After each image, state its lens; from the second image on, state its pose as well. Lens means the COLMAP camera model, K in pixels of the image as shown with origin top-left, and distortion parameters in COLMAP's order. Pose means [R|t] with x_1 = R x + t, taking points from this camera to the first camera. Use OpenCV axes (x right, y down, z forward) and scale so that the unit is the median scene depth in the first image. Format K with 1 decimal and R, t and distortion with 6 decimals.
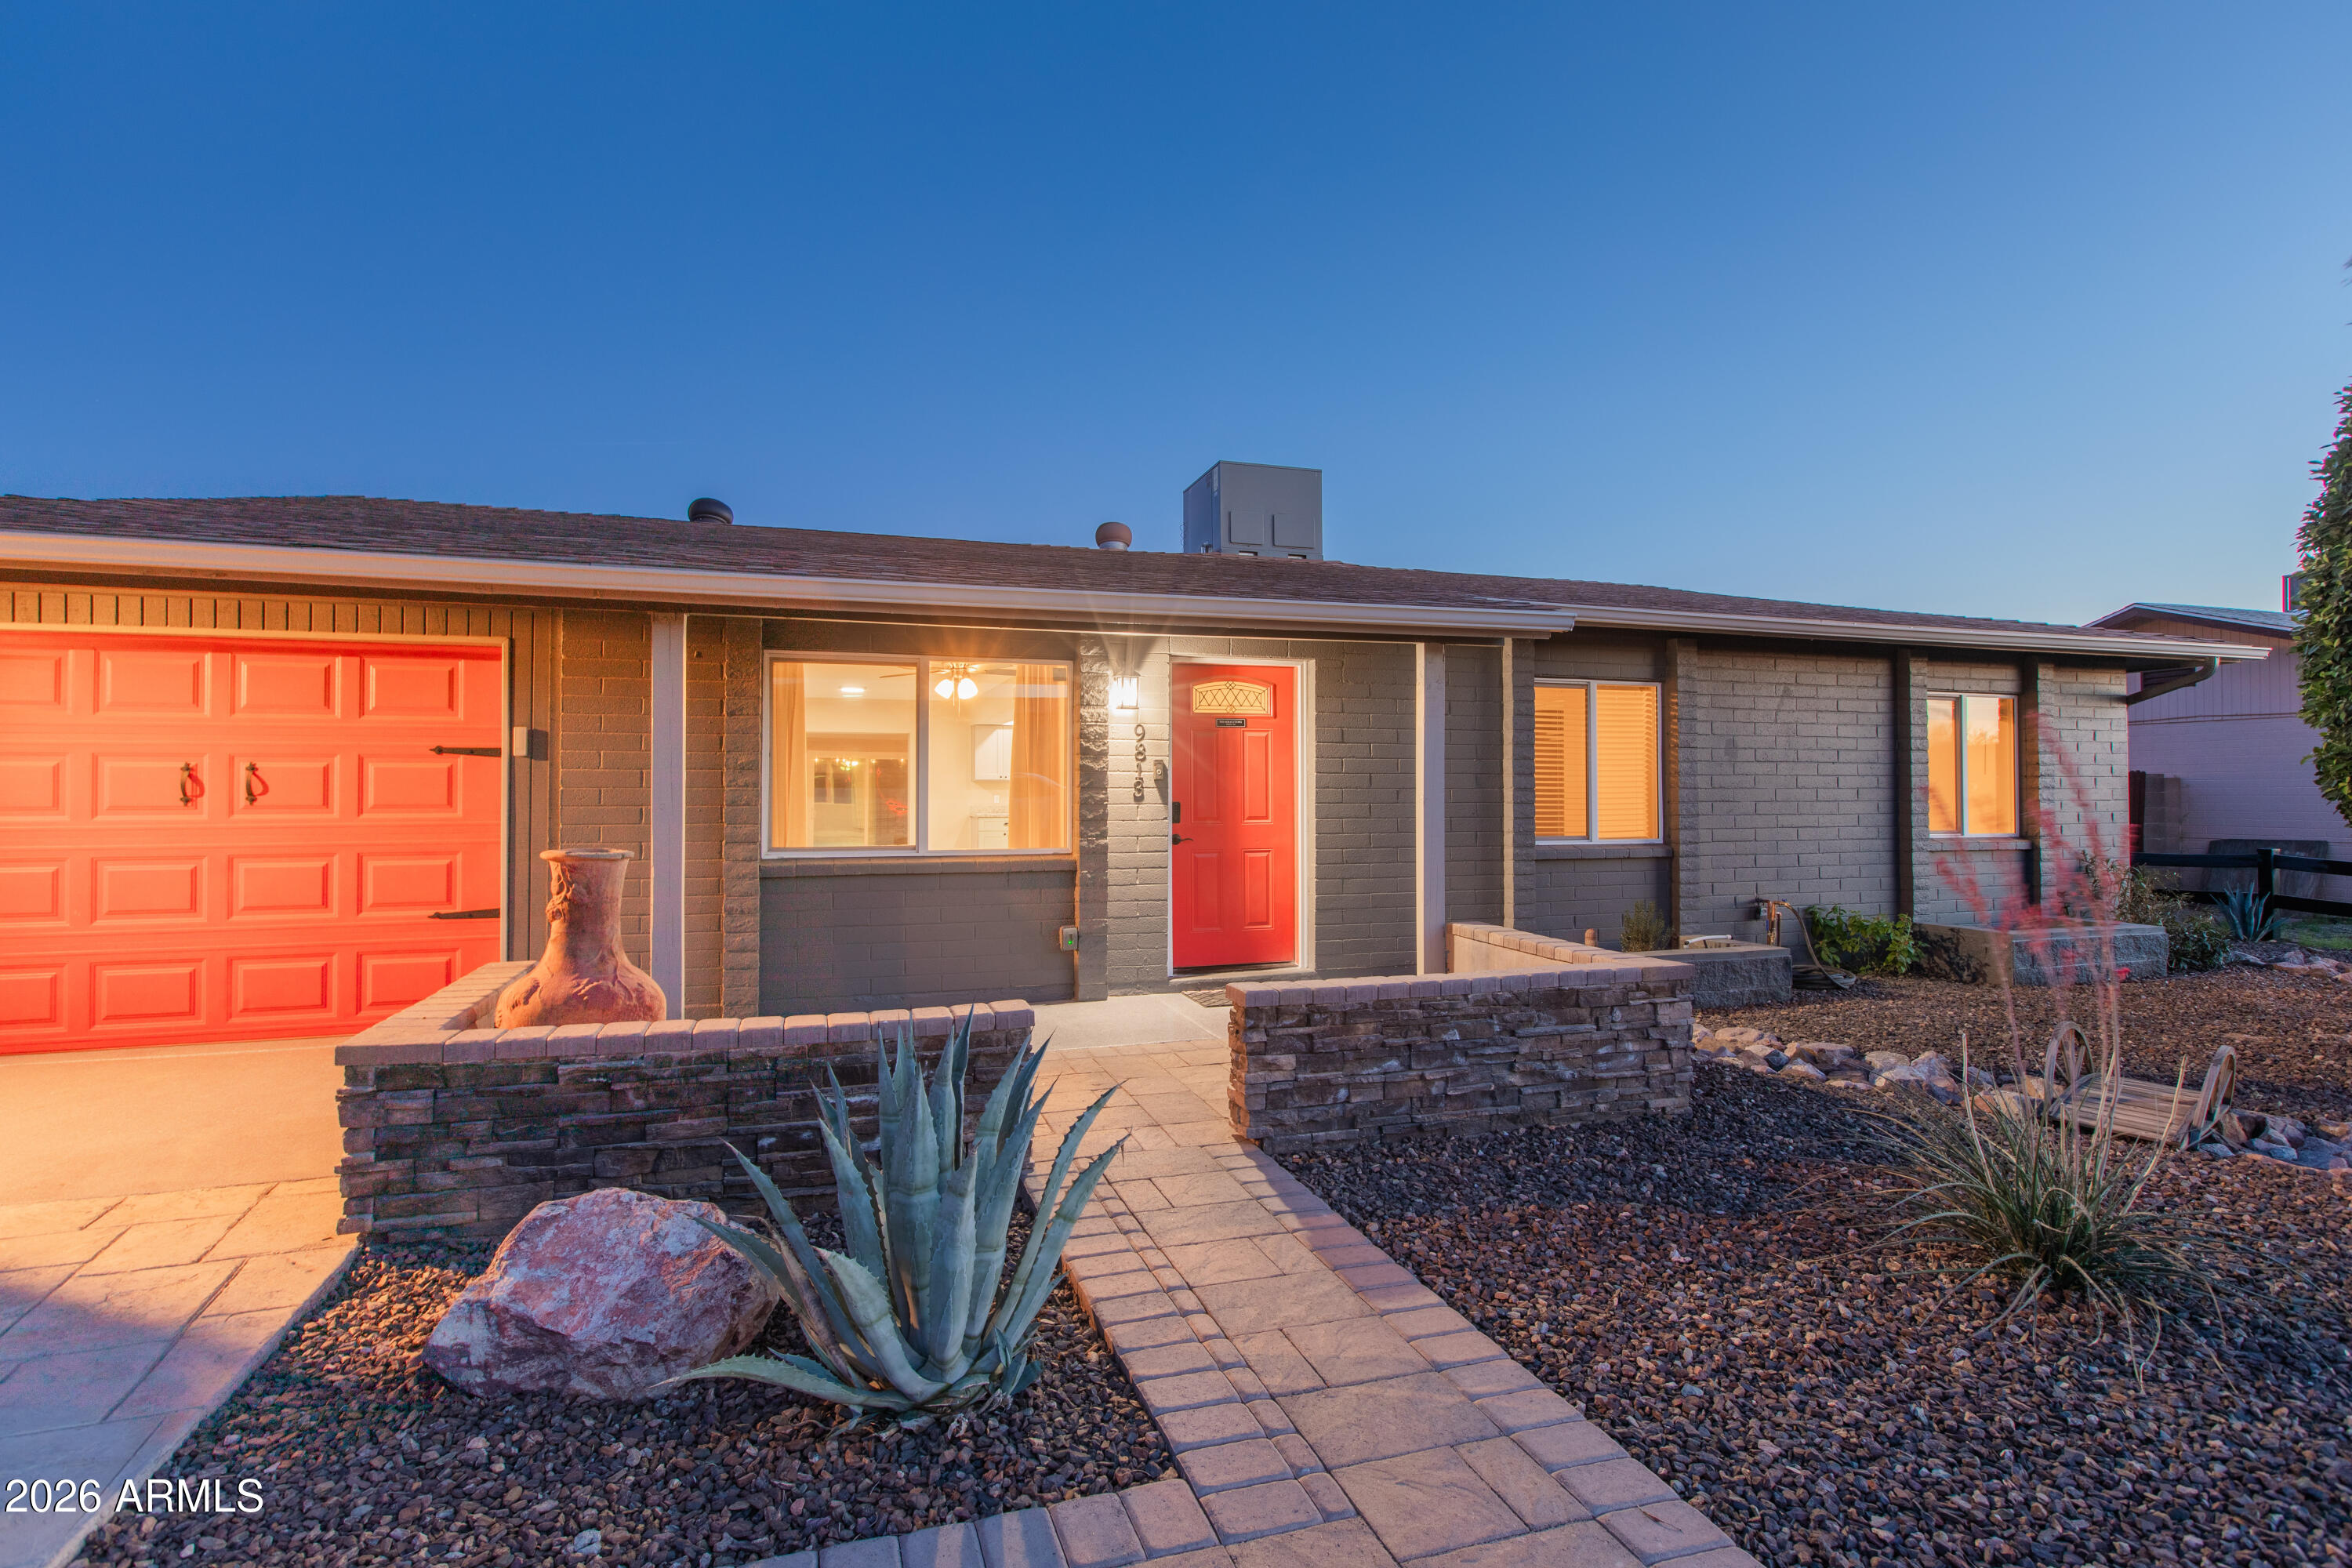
lens RADIAL K [[1134.6, 0, 1198.9], [0, 1134.6, 783.3], [0, 0, 1]] dist [-0.002532, -0.000258]
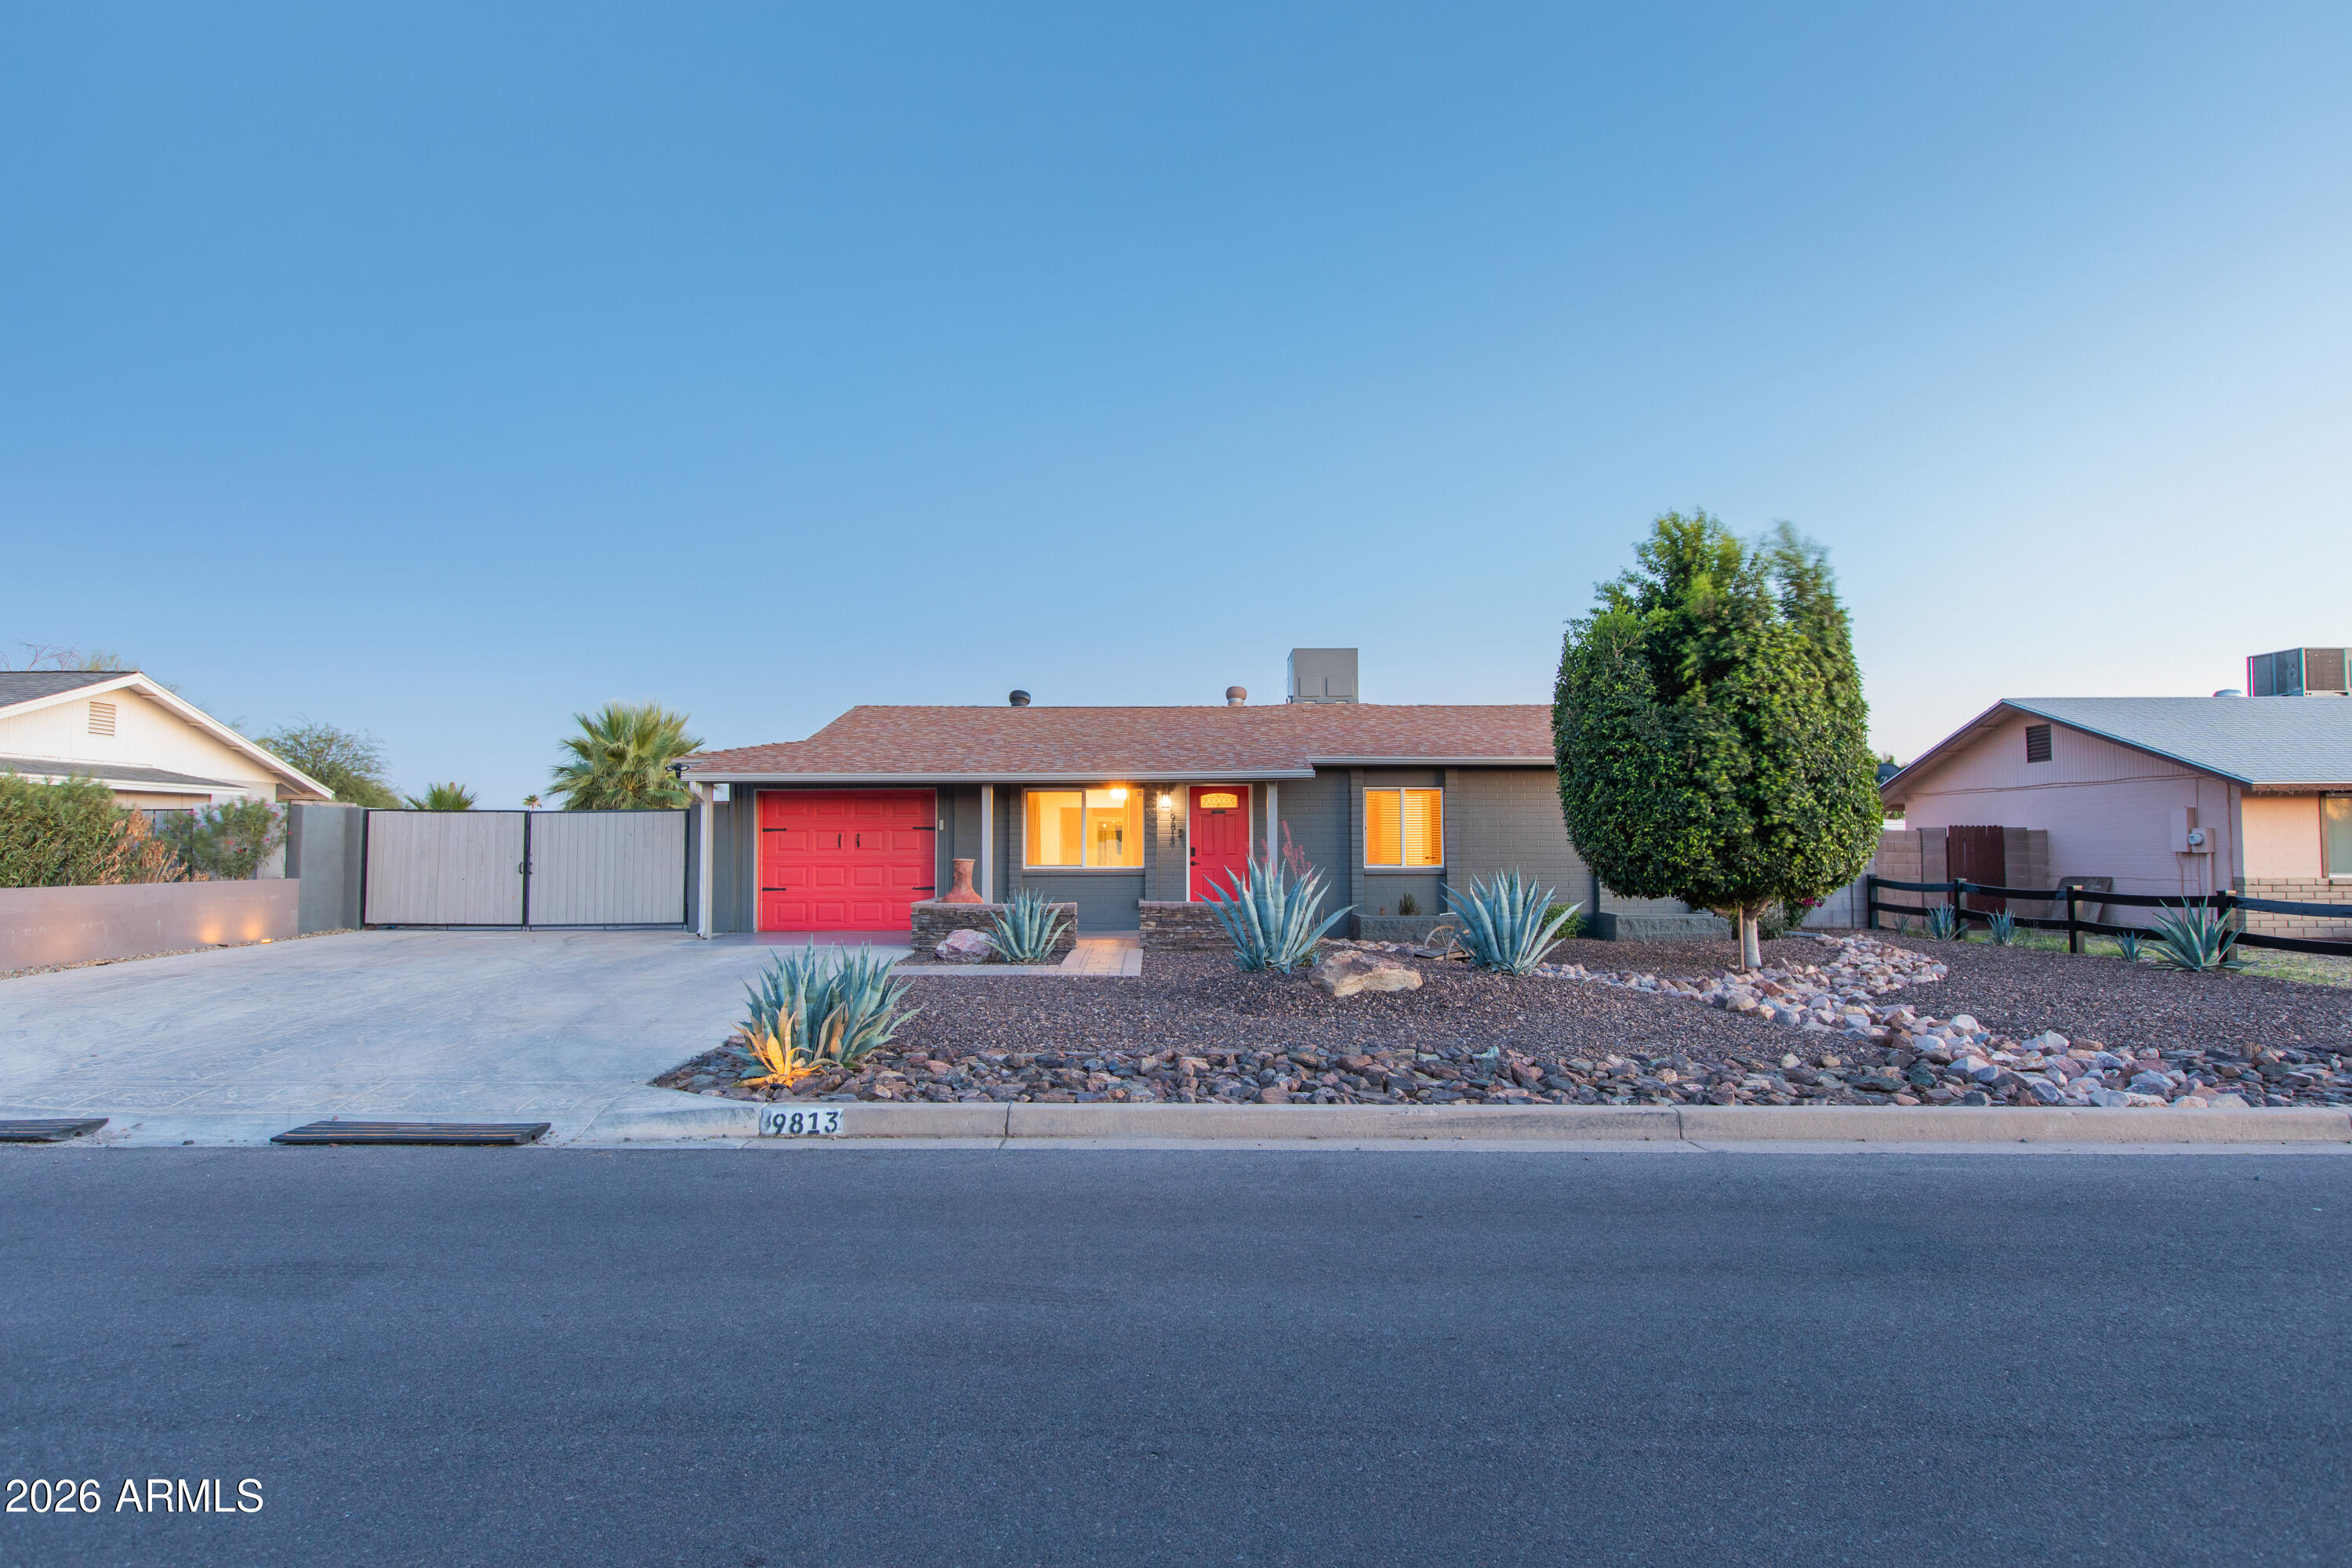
lens RADIAL K [[1287.8, 0, 1175.5], [0, 1287.8, 816.4], [0, 0, 1]] dist [0.003589, 0.003256]
pose [[0.946015, -0.009930, -0.323971, 0.818494], [0.005124, 0.999864, -0.015685, -0.005010], [0.324082, 0.013178, 0.945937, -1.525277]]
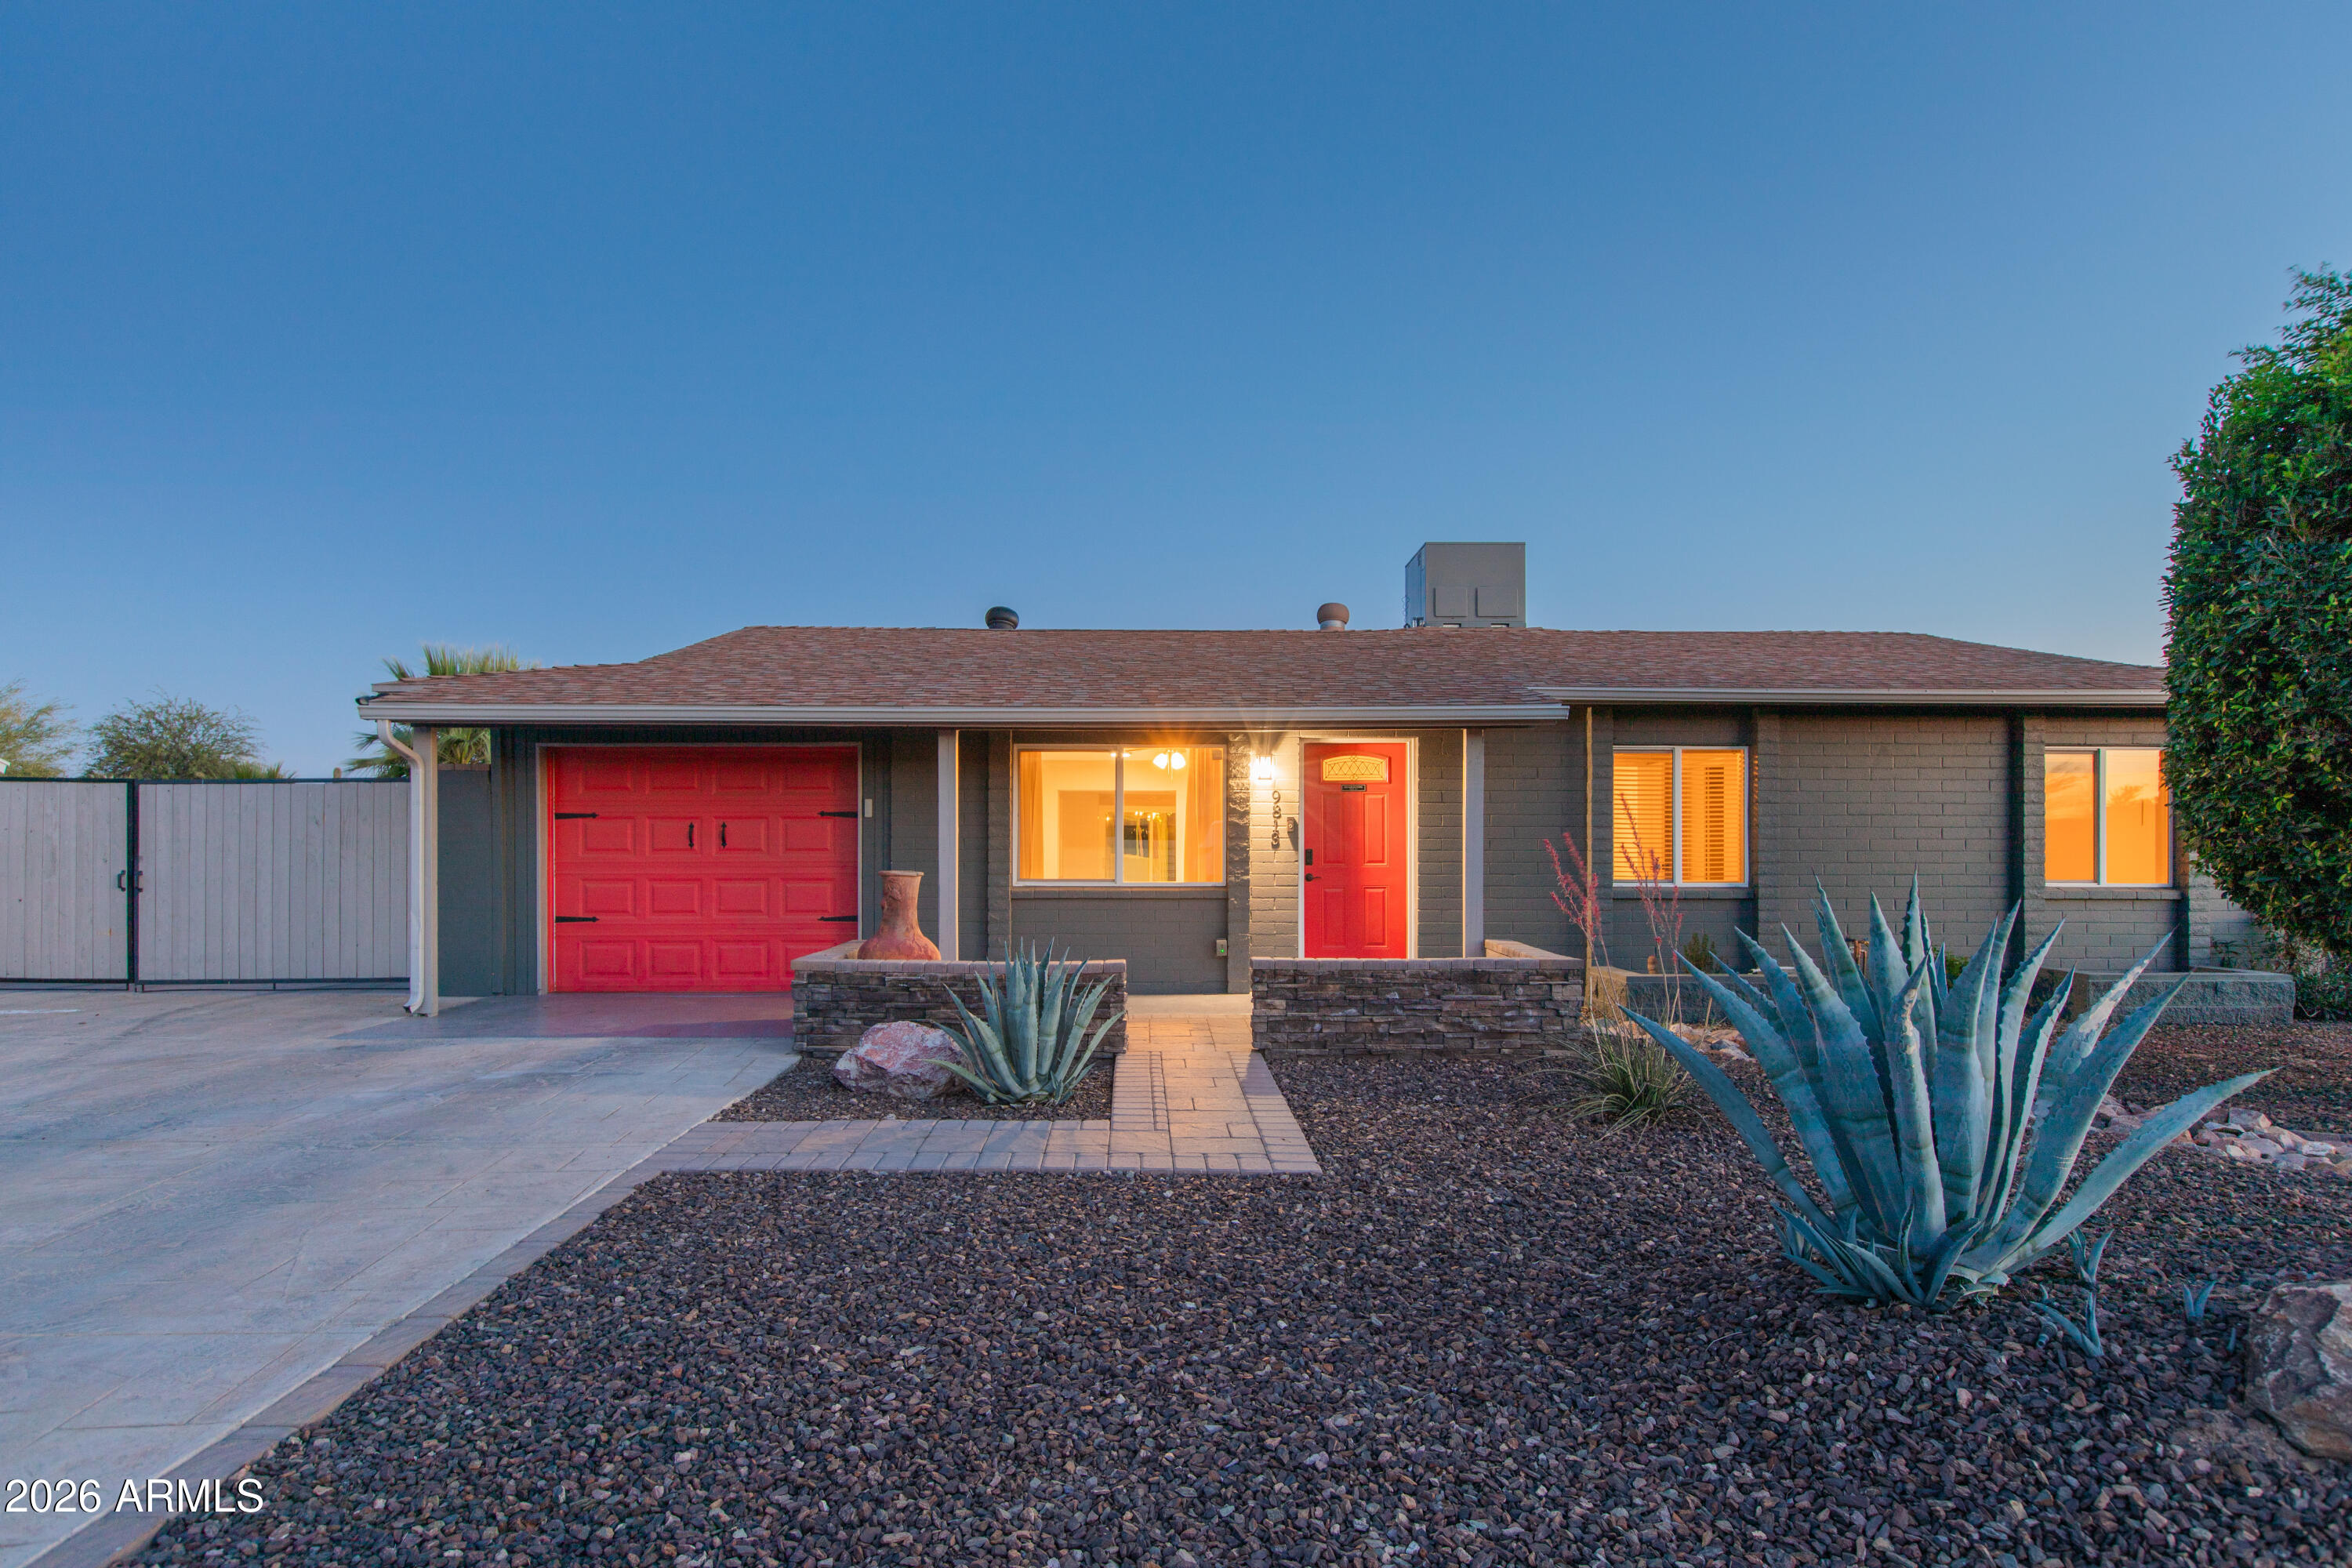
lens RADIAL K [[1322.9, 0, 1177.9], [0, 1322.9, 848.3], [0, 0, 1]] dist [0.001217, 0.000745]
pose [[0.952419, 0.002591, -0.304782, 0.313445], [0.000508, 0.999949, 0.010089, 0.000140], [0.304792, -0.009764, 0.952369, -0.523671]]
